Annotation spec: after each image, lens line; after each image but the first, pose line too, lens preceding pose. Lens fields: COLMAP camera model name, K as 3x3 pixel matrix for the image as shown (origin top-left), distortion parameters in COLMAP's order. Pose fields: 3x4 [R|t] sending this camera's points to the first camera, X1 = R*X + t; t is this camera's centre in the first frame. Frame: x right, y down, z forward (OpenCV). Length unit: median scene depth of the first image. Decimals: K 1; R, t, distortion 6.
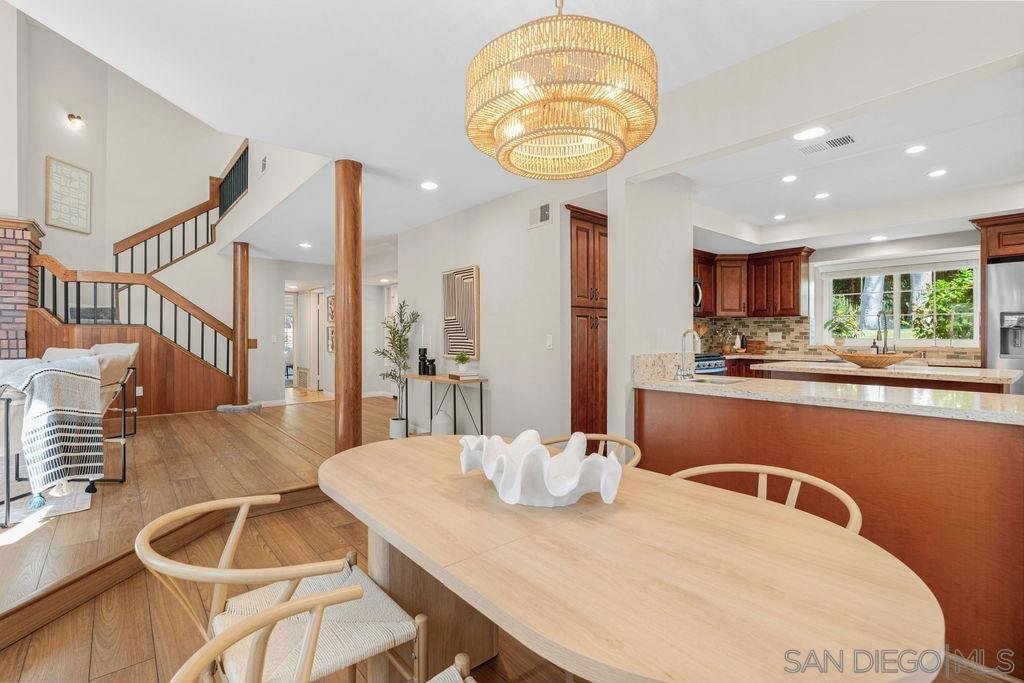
lens RADIAL K [[470.1, 0, 504.9], [0, 470.1, 336.9], [0, 0, 1]] dist [-0.002764, 0.003239]
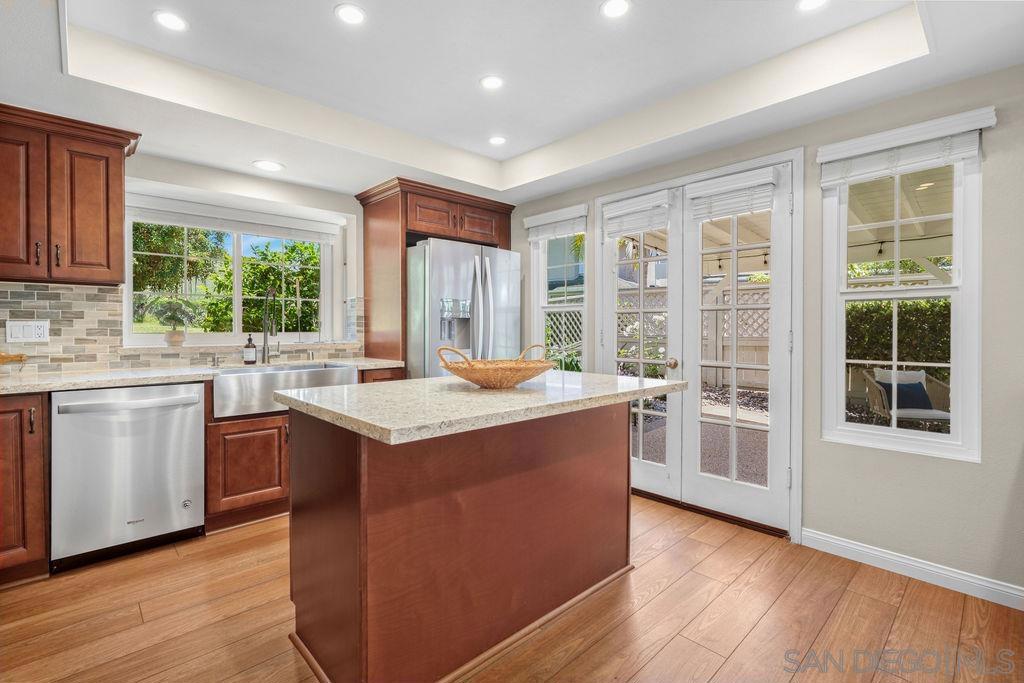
lens RADIAL K [[470.1, 0, 509.9], [0, 470.1, 333.1], [0, 0, 1]] dist [-0.002764, 0.003239]
pose [[-0.031193, -0.011918, 0.999442, 0.152333], [0.004883, 0.999915, 0.012076, -0.001292], [-0.999501, 0.005256, -0.031133, 0.608393]]
